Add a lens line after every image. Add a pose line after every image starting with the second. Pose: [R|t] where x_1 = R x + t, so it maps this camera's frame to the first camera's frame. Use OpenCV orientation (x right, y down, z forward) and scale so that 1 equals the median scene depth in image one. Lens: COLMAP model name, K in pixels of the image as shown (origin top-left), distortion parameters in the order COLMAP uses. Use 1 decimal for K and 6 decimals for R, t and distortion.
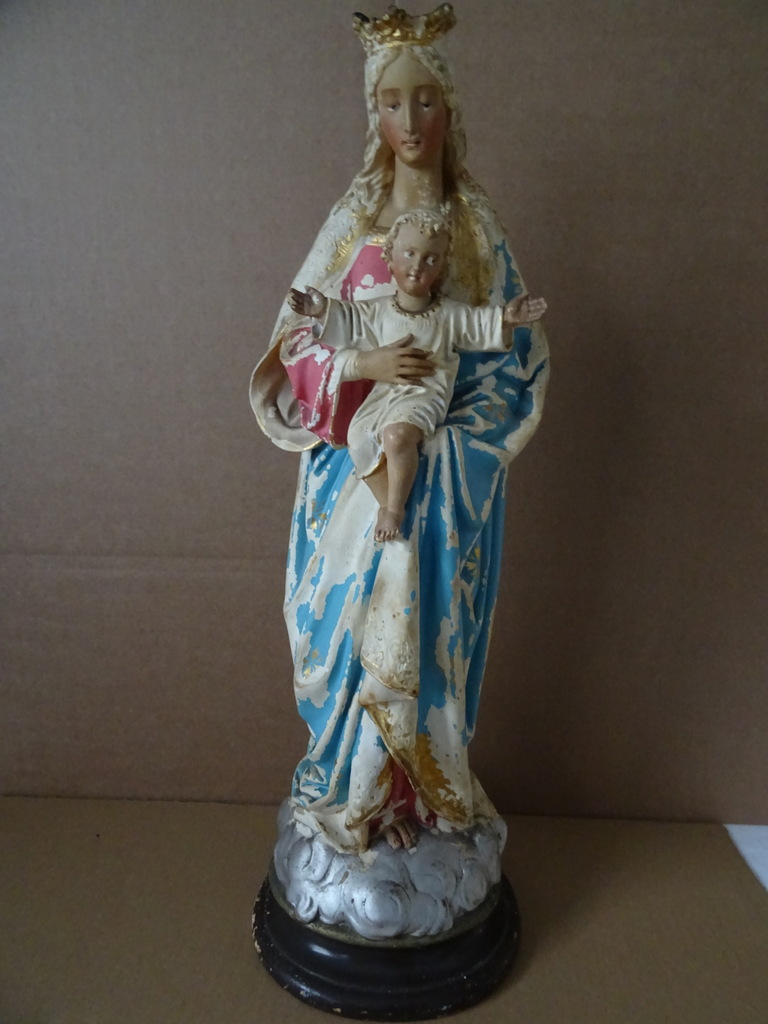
lens RADIAL K [[729.6, 0, 377.7], [0, 729.6, 510.9], [0, 0, 1]] dist [-0.010634, -0.007661]
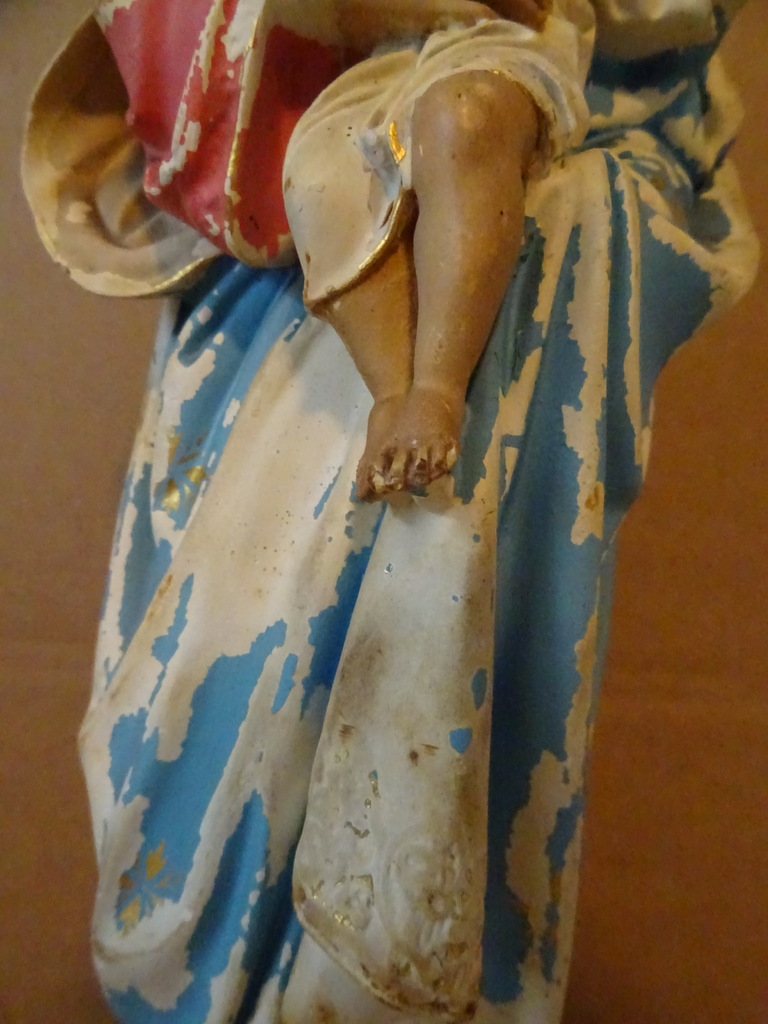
lens RADIAL K [[729.6, 0, 386.1], [0, 729.6, 512.2], [0, 0, 1]] dist [-0.010634, -0.007661]
pose [[0.988212, 0.035304, 0.148968, -0.035832], [-0.014969, 0.990667, -0.135483, 0.079736], [-0.152361, 0.131656, 0.979517, 0.650102]]
